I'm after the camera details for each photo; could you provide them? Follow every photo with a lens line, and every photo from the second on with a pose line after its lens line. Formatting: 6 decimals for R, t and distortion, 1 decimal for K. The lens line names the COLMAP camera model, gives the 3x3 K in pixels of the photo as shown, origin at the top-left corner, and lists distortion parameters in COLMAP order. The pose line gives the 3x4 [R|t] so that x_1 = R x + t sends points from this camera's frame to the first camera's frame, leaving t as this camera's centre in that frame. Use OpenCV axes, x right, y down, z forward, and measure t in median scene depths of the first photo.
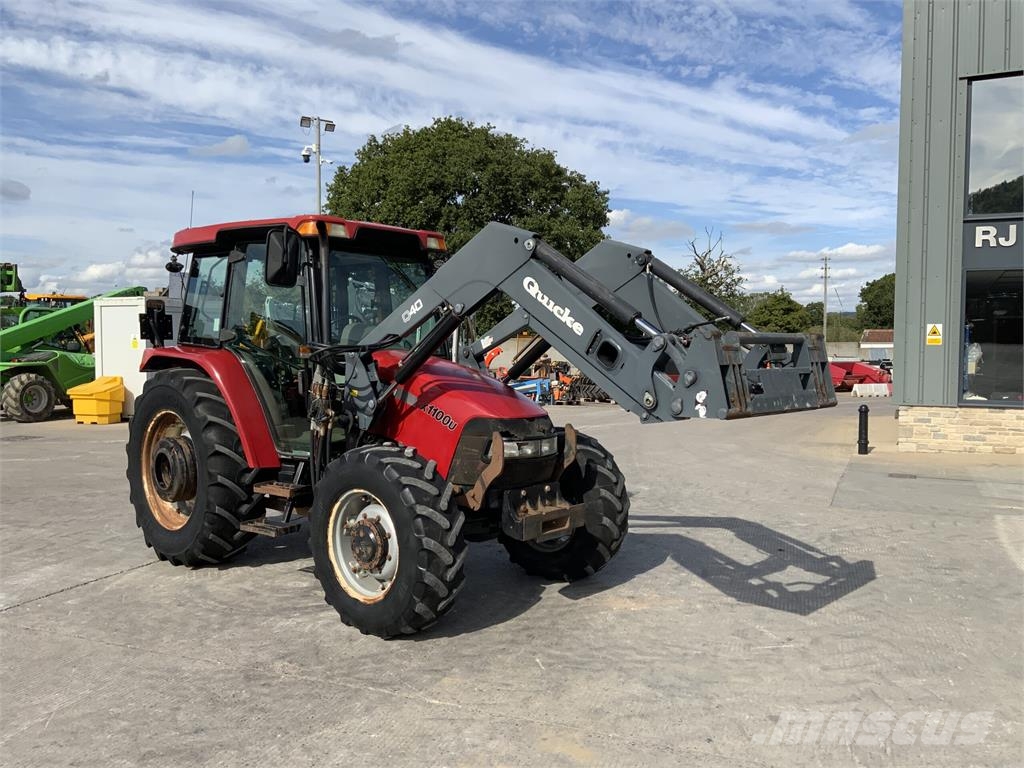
lens RADIAL K [[845.9, 0, 511.0], [0, 845.9, 387.0], [0, 0, 1]] dist [0.066441, -0.104733]
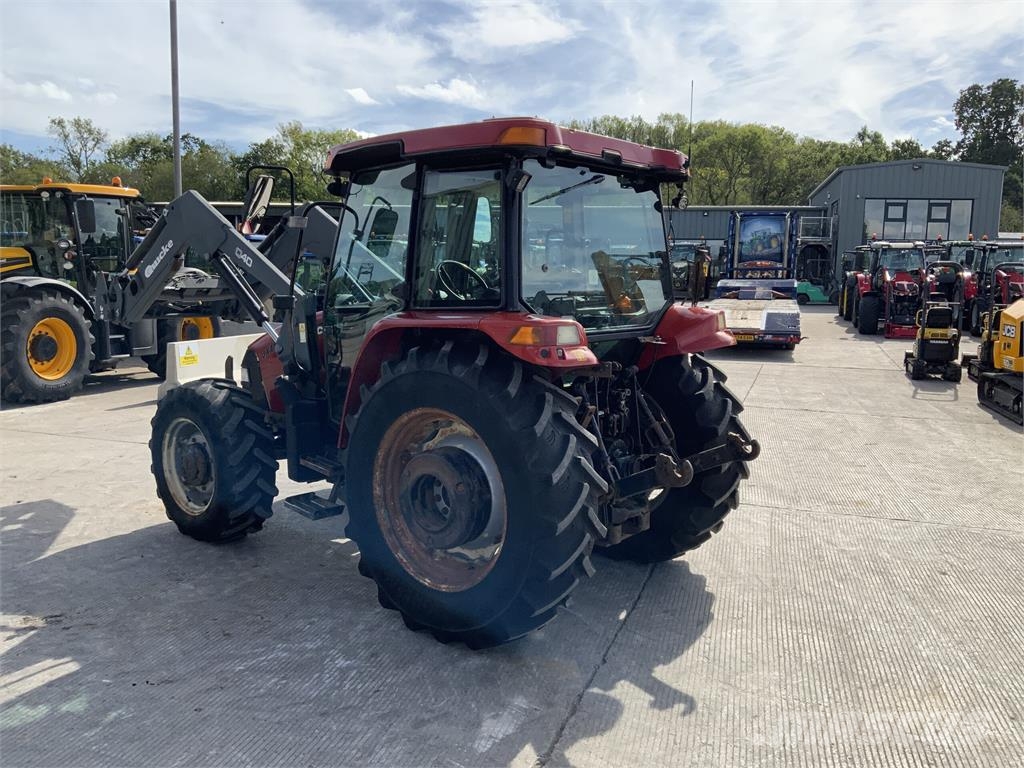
lens RADIAL K [[854.4, 0, 509.4], [0, 854.4, 378.3], [0, 0, 1]] dist [0.034941, -0.076750]
pose [[-0.997758, -0.017515, -0.064586, -0.208723], [-0.028777, 0.983646, 0.177801, -0.127066], [0.060416, 0.179262, -0.981945, 1.924660]]
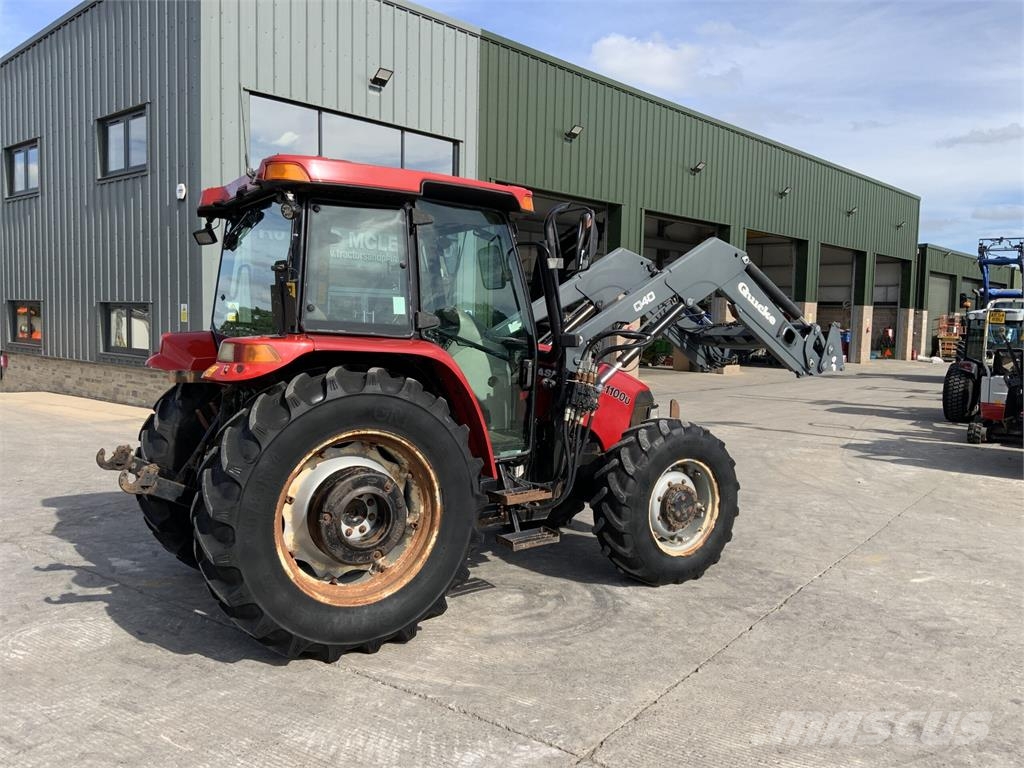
lens RADIAL K [[848.5, 0, 510.2], [0, 848.5, 384.0], [0, 0, 1]] dist [0.094938, -0.195442]
pose [[0.246226, -0.072641, 0.966486, -1.058227], [0.039381, 0.997114, 0.064910, -0.050417], [-0.968412, 0.022079, 0.248376, 0.742569]]
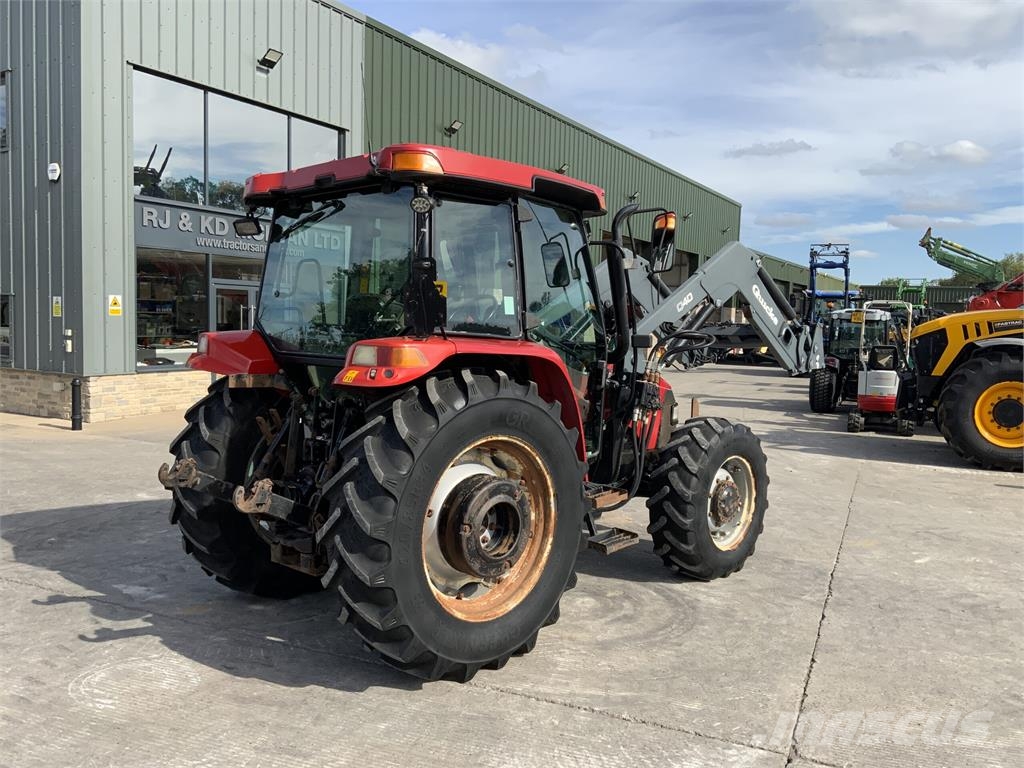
lens RADIAL K [[848.5, 0, 510.2], [0, 848.5, 384.0], [0, 0, 1]] dist [0.094938, -0.195442]
pose [[0.034523, -0.079417, 0.996243, -1.075140], [0.033806, 0.996360, 0.078255, -0.064576], [-0.998832, 0.030977, 0.037082, 0.996355]]
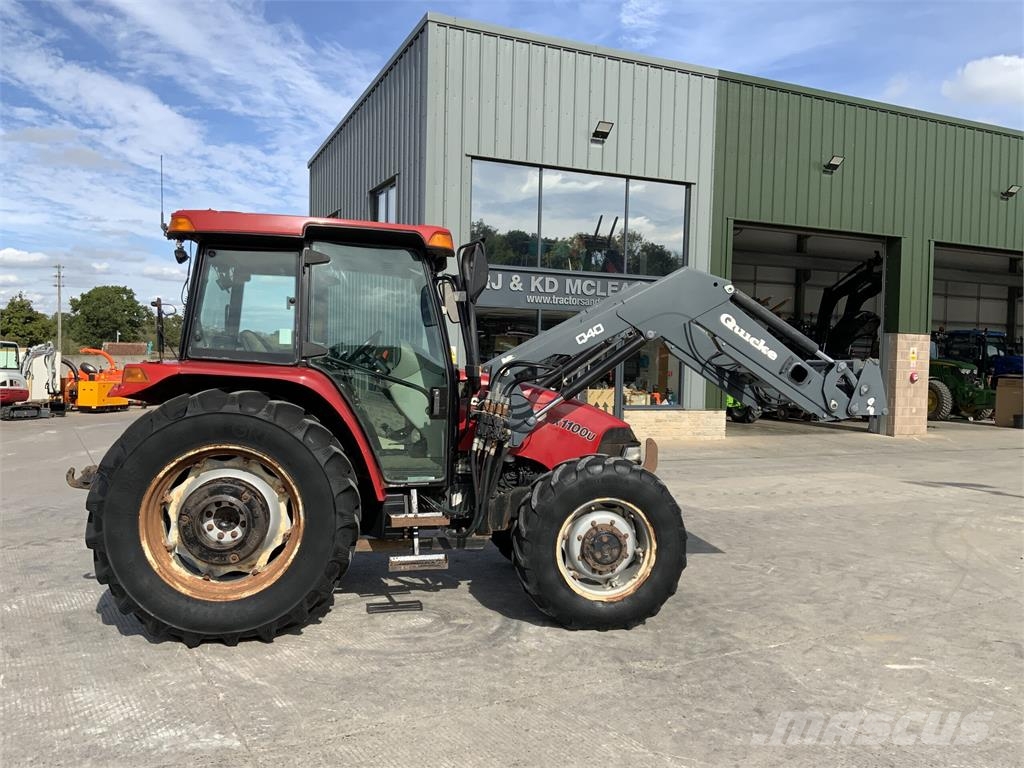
lens RADIAL K [[848.5, 0, 510.2], [0, 848.5, 384.0], [0, 0, 1]] dist [0.094938, -0.195442]
pose [[0.618695, -0.011178, 0.785552, -0.876211], [0.026080, 0.999640, -0.006315, -0.016872], [-0.785198, 0.024394, 0.618764, 0.329616]]
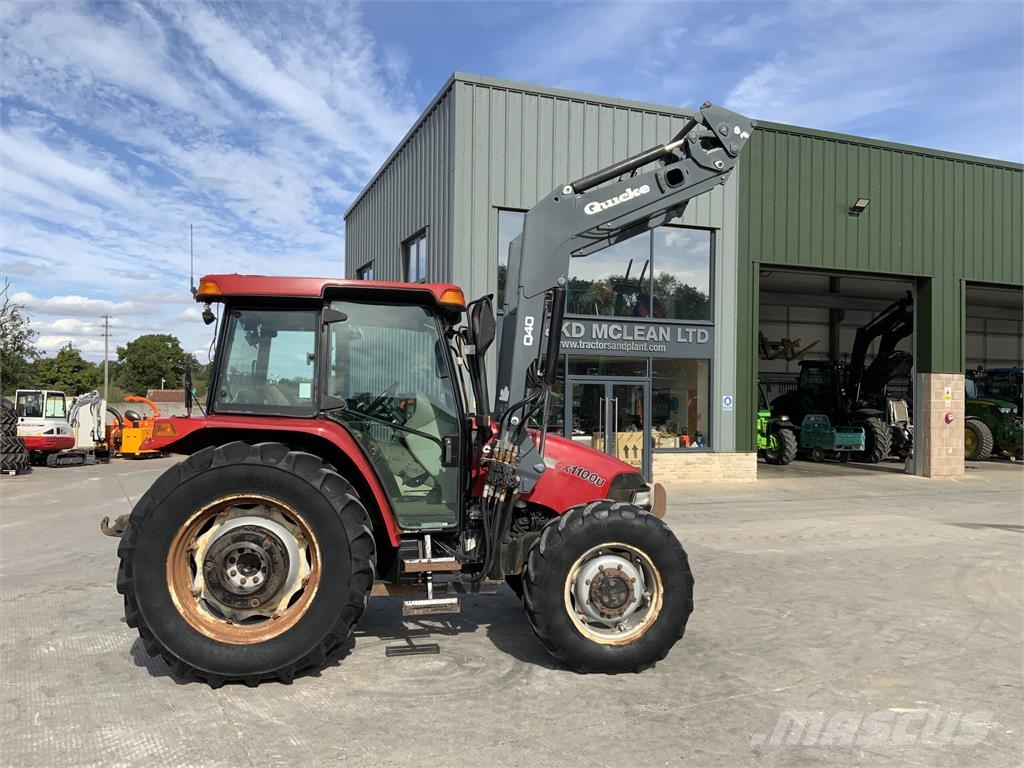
lens RADIAL K [[848.5, 0, 510.2], [0, 848.5, 384.0], [0, 0, 1]] dist [0.094938, -0.195442]
pose [[0.652821, 0.020144, 0.757245, -0.887217], [0.035176, 0.997762, -0.056867, -0.023168], [-0.756695, 0.063760, 0.650651, 0.280837]]
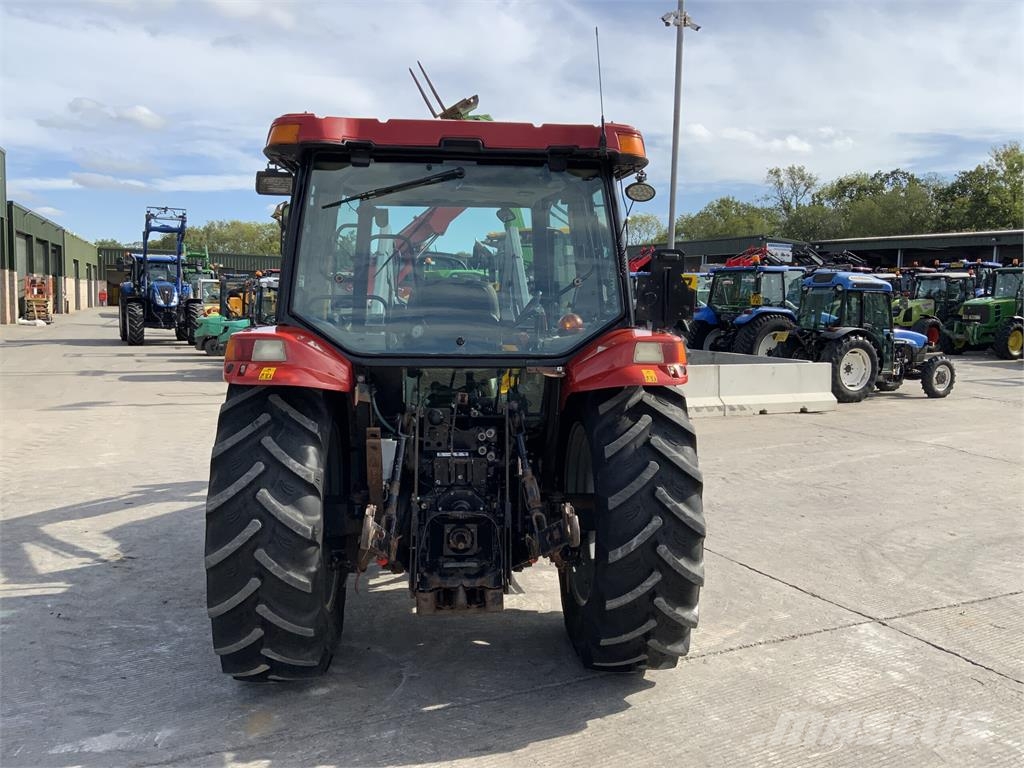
lens RADIAL K [[854.4, 0, 509.4], [0, 854.4, 378.3], [0, 0, 1]] dist [0.034941, -0.076750]
pose [[-0.744956, -0.081425, 0.662126, -0.778284], [0.015695, 0.990110, 0.139416, -0.104939], [-0.666929, 0.114251, -0.736310, 1.616290]]
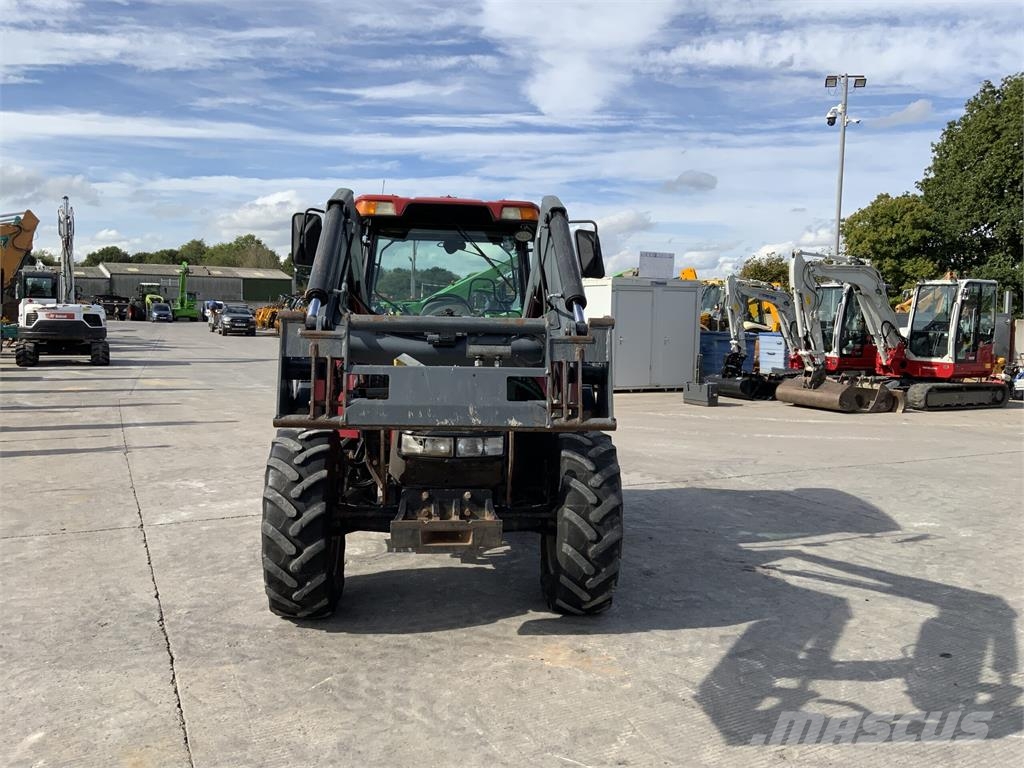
lens RADIAL K [[854.4, 0, 509.4], [0, 854.4, 378.3], [0, 0, 1]] dist [0.034941, -0.076750]
pose [[0.739578, 0.061797, -0.670228, 0.555227], [-0.051400, 0.998054, 0.035306, -0.025730], [0.671106, 0.008338, 0.741315, 0.336444]]
